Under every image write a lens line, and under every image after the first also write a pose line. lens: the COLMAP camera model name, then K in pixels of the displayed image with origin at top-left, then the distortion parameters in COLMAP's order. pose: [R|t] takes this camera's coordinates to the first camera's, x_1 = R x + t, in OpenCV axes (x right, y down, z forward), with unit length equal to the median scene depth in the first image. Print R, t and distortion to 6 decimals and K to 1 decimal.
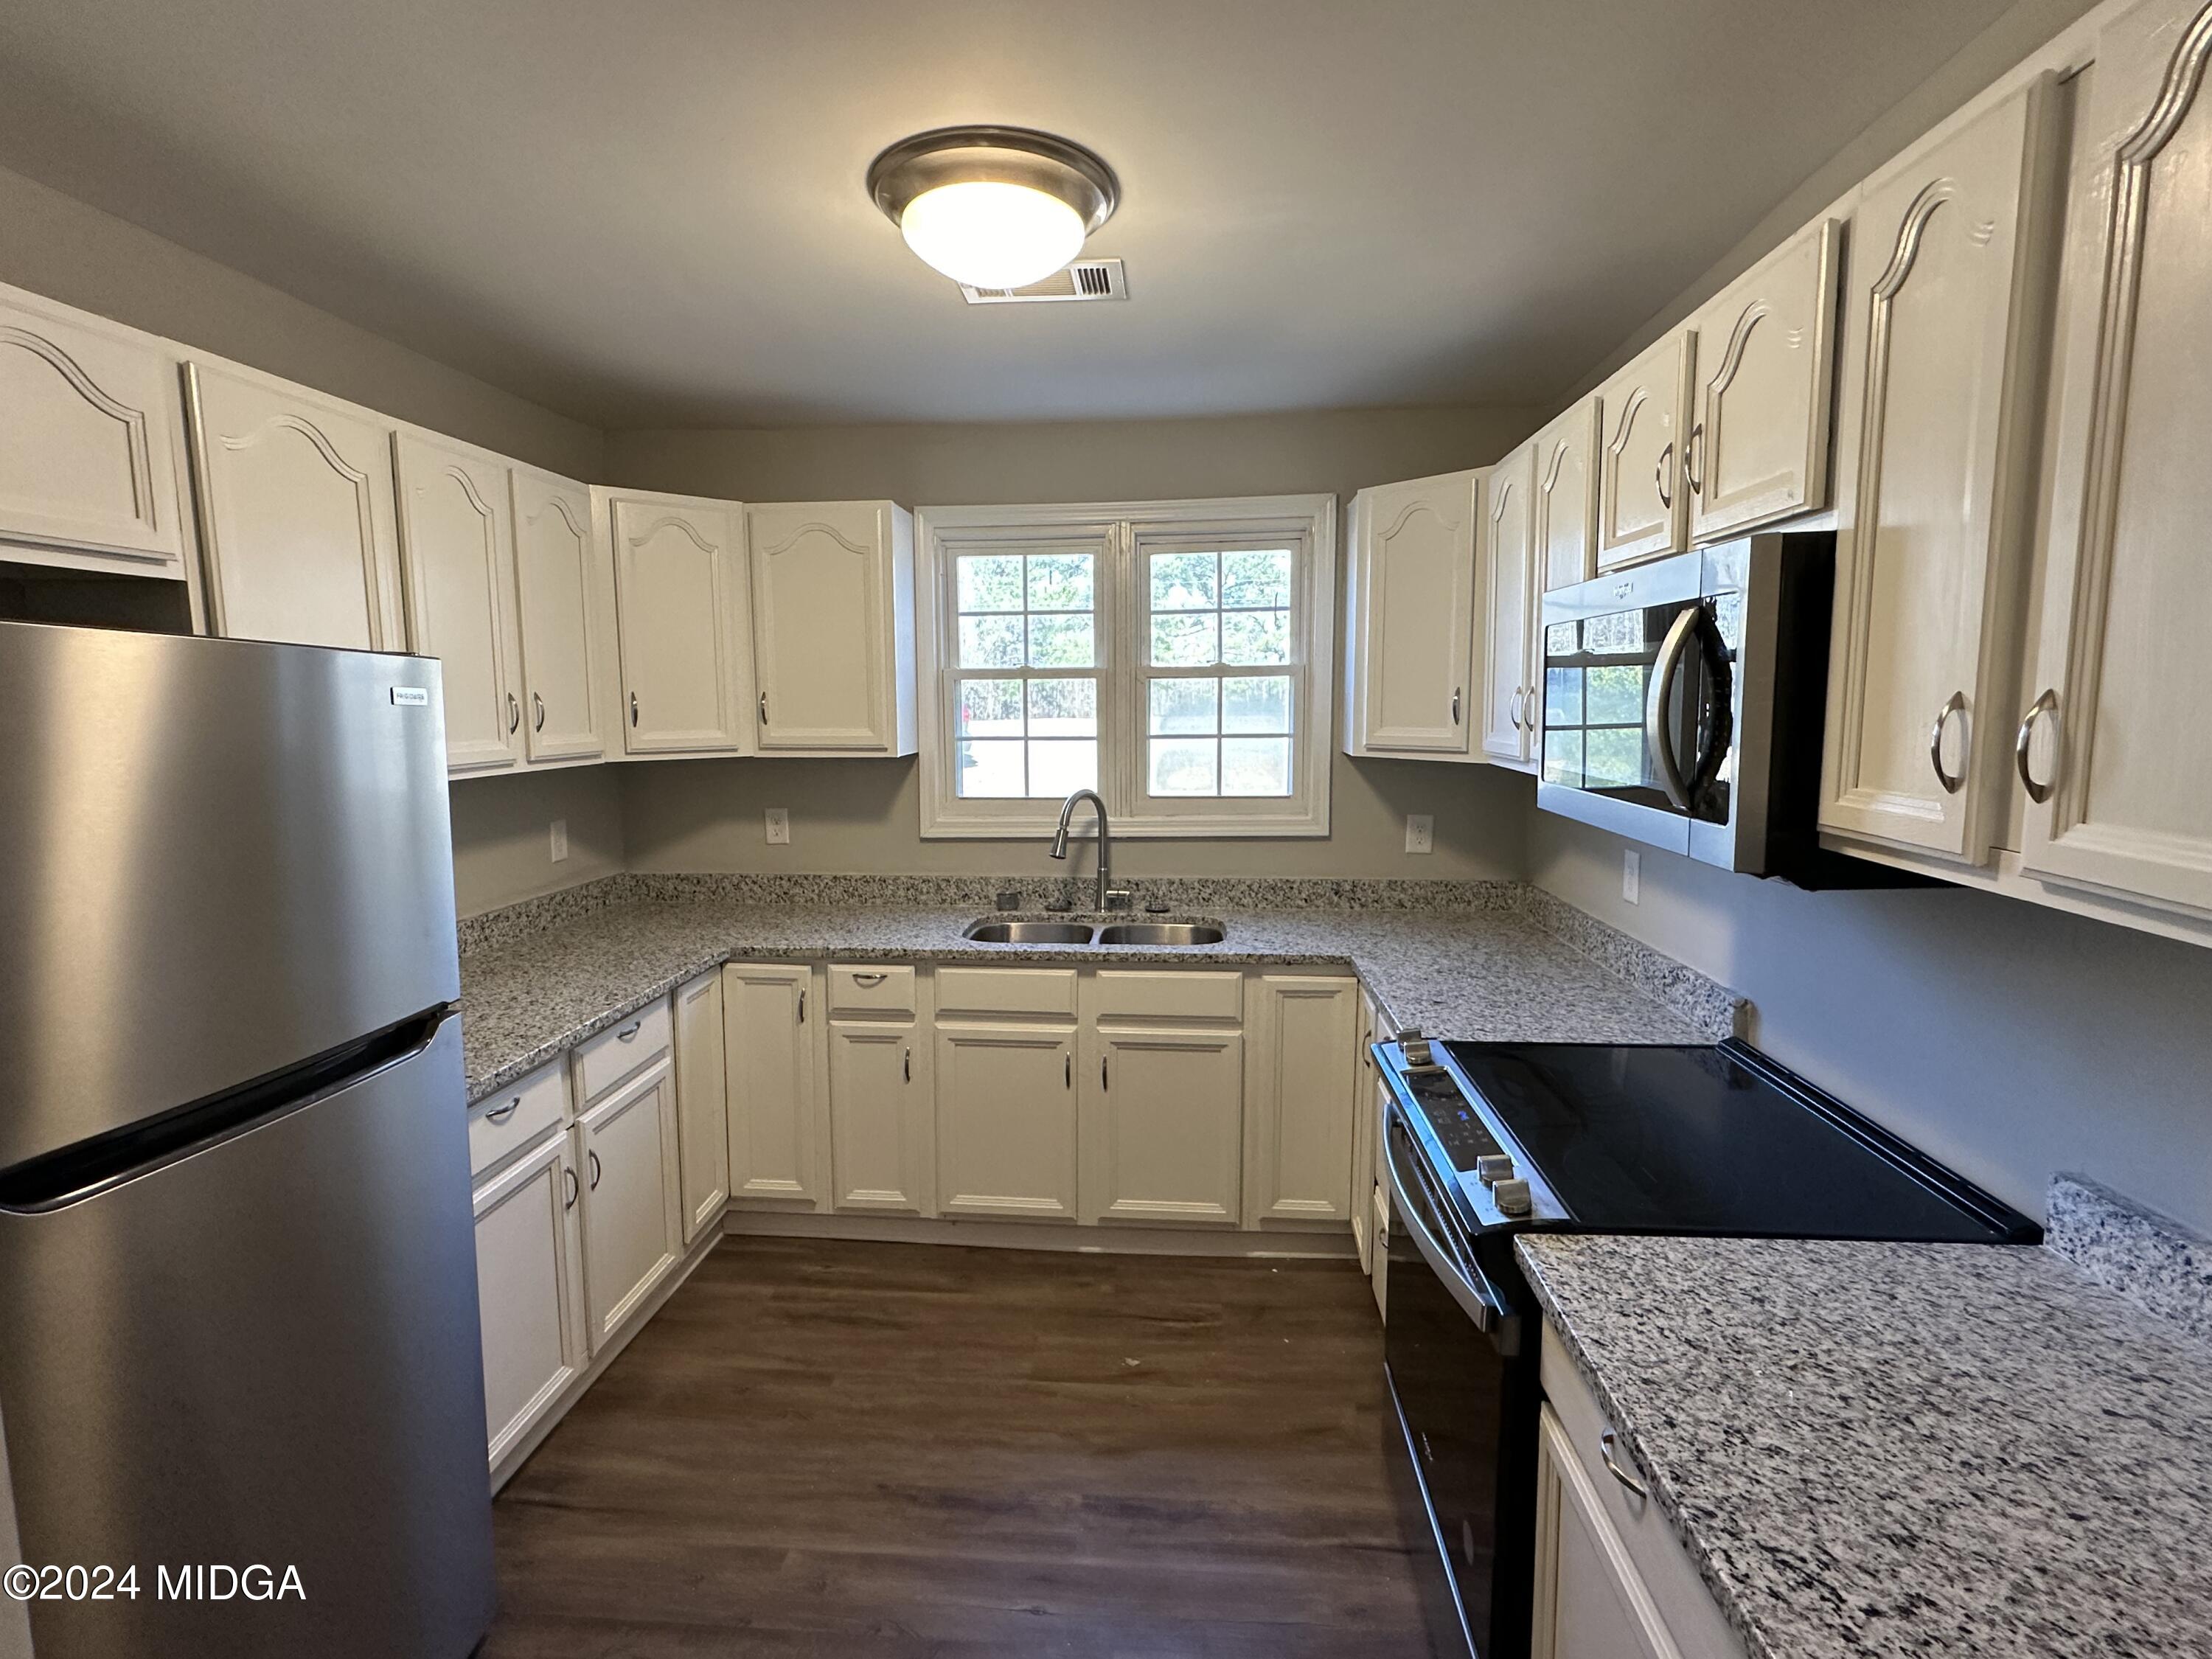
lens RADIAL K [[1044.2, 0, 1103.3], [0, 1044.2, 836.7], [0, 0, 1]] dist [0.004386, -0.000705]
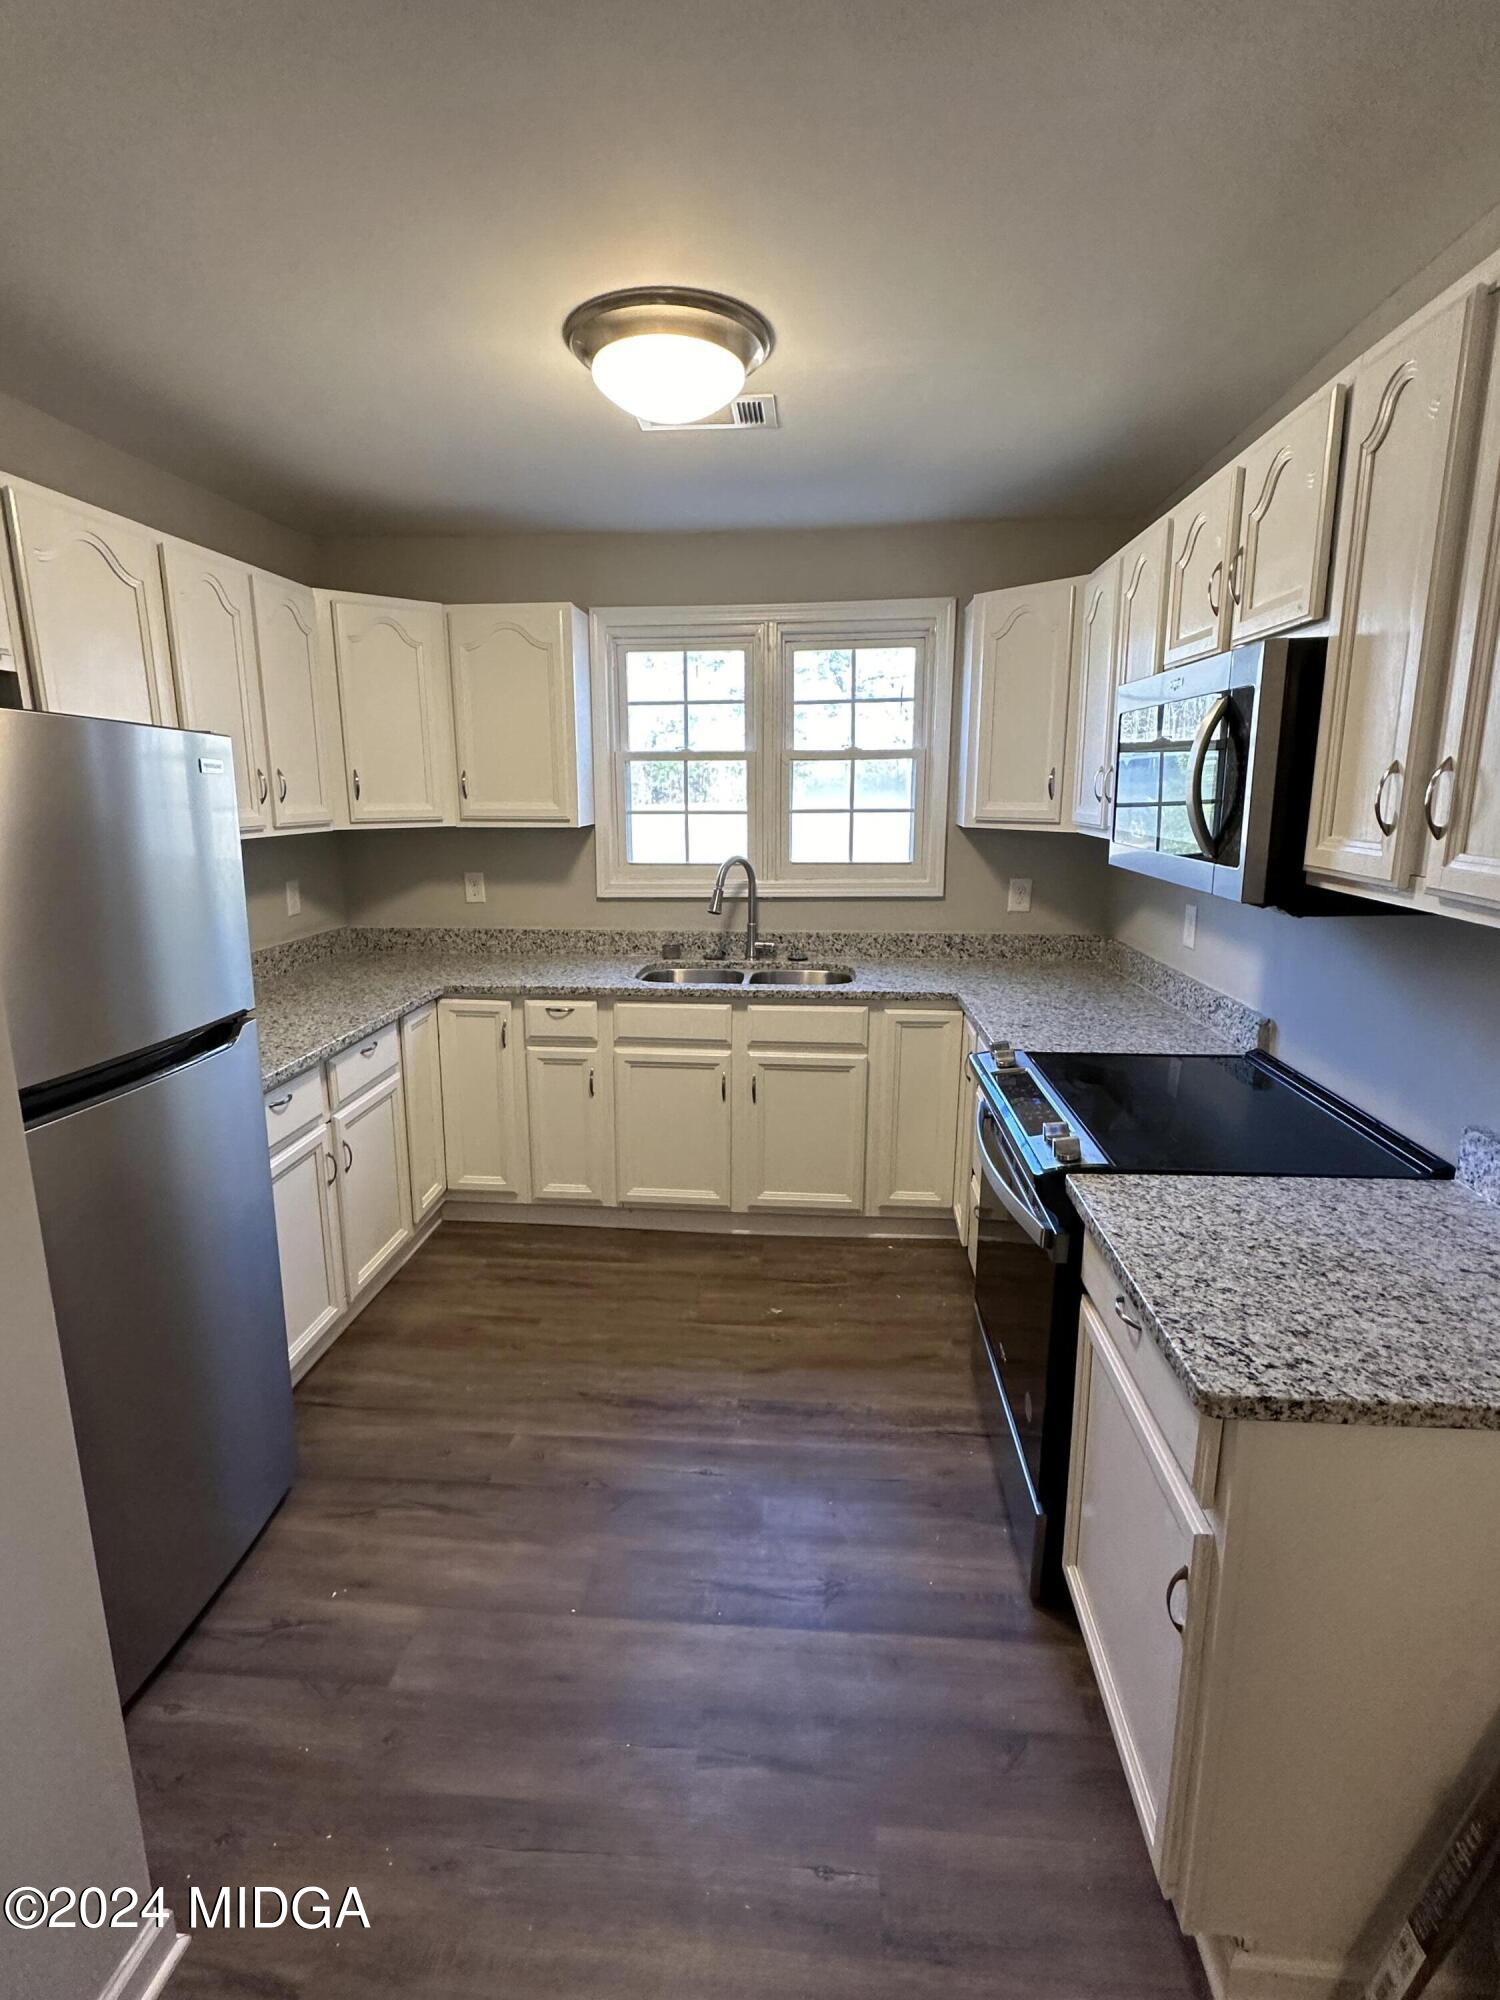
lens RADIAL K [[944.2, 0, 746.6], [0, 944.2, 995.2], [0, 0, 1]] dist [0.004386, -0.000705]
pose [[0.999994, 0.002880, 0.002035, -0.013807], [-0.003047, 0.996200, 0.087044, 0.030108], [-0.001776, -0.087049, 0.996202, -0.123936]]
